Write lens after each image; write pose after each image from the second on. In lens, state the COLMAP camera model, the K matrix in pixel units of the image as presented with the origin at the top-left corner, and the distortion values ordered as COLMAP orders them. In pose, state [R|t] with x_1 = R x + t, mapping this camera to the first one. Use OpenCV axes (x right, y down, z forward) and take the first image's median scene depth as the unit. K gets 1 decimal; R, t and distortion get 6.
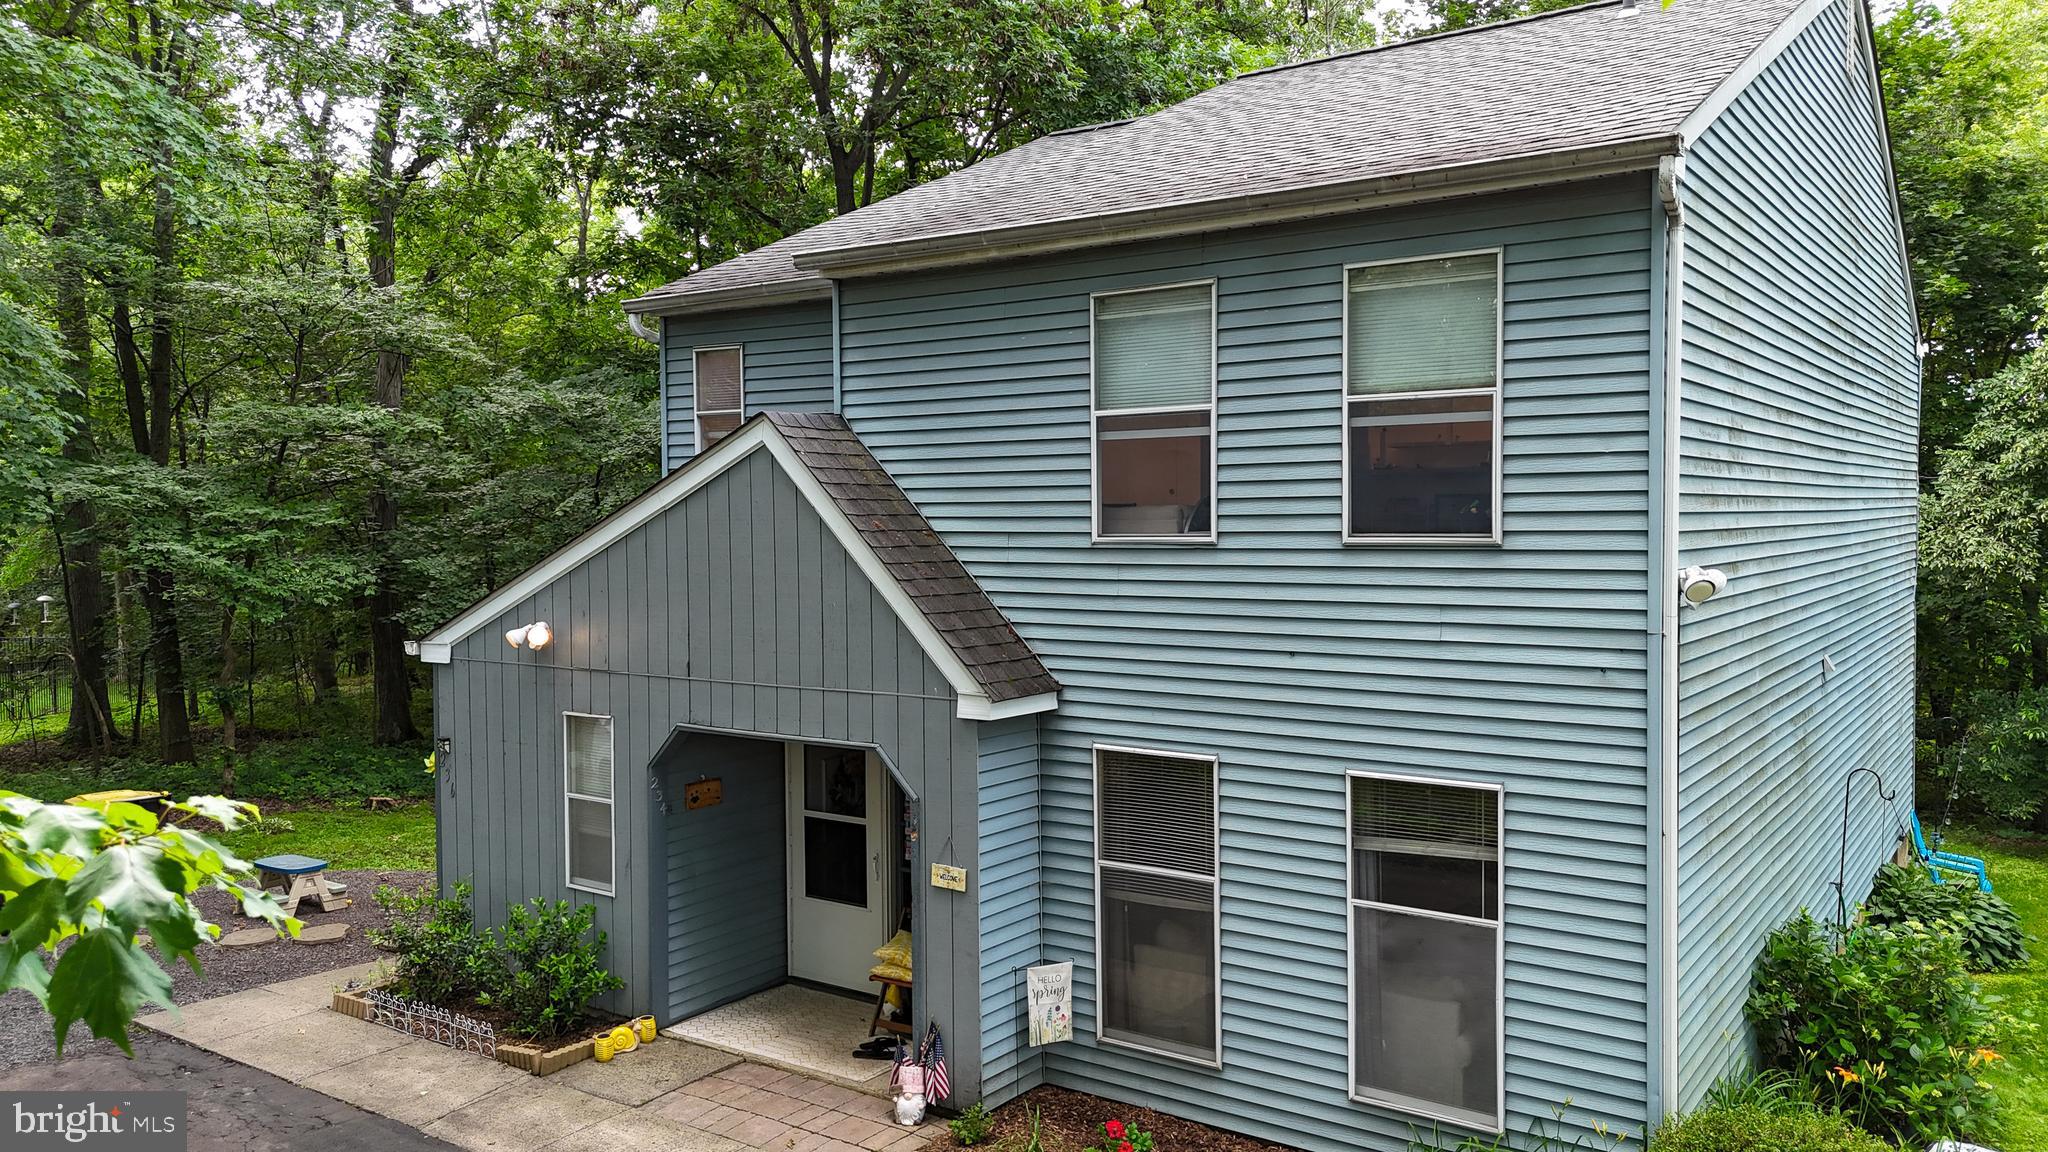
lens RADIAL K [[1510.9, 0, 1018.4], [0, 1510.9, 575.5], [0, 0, 1]] dist [0.021214, 0.004640]
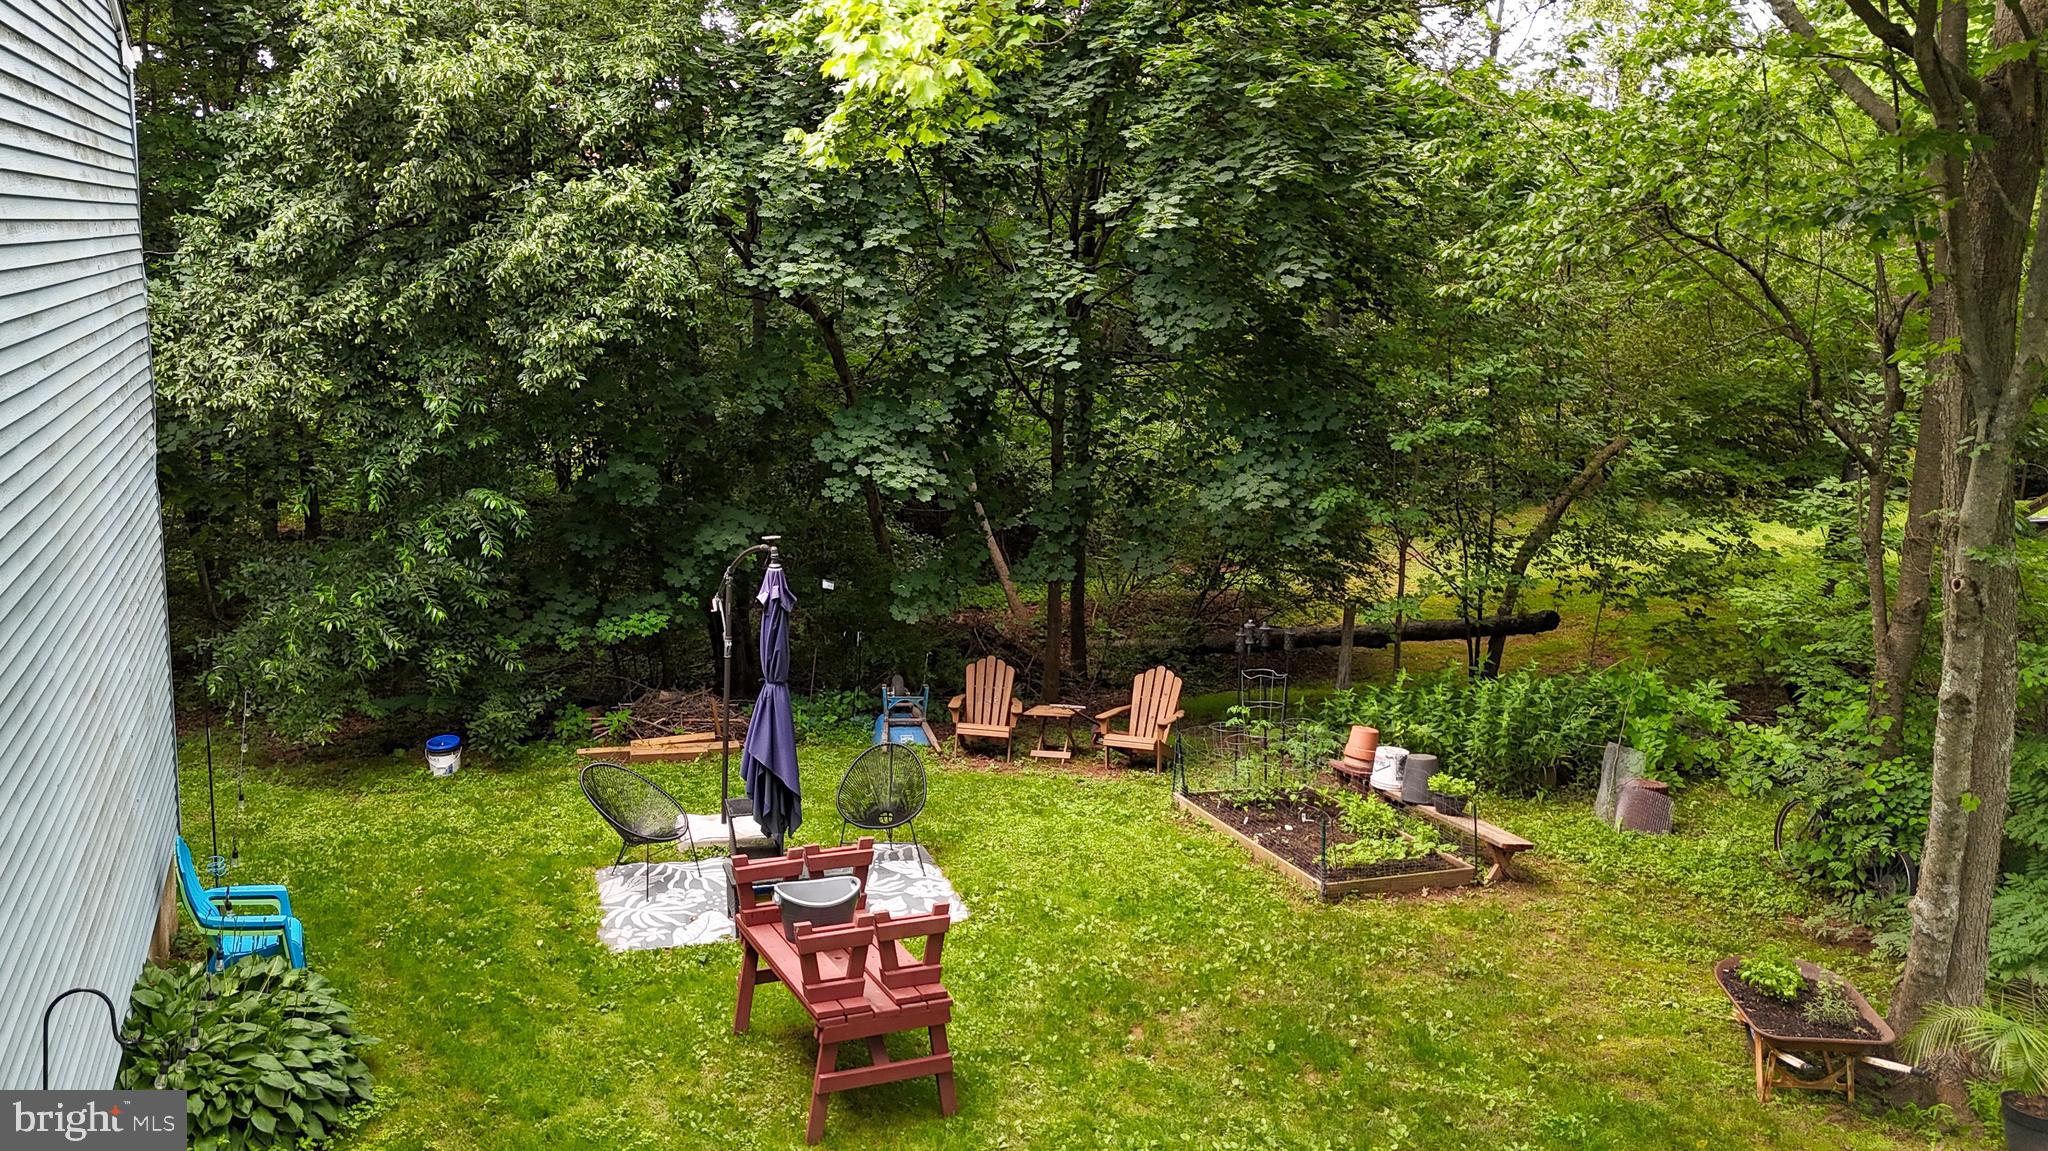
lens RADIAL K [[1510.9, 0, 1020.7], [0, 1510.9, 580.4], [0, 0, 1]] dist [0.021214, 0.004640]
pose [[0.502790, -0.142368, 0.852604, 0.203586], [-0.027342, 0.983231, 0.180303, -0.056932], [-0.863976, -0.113966, 0.490466, 0.339884]]
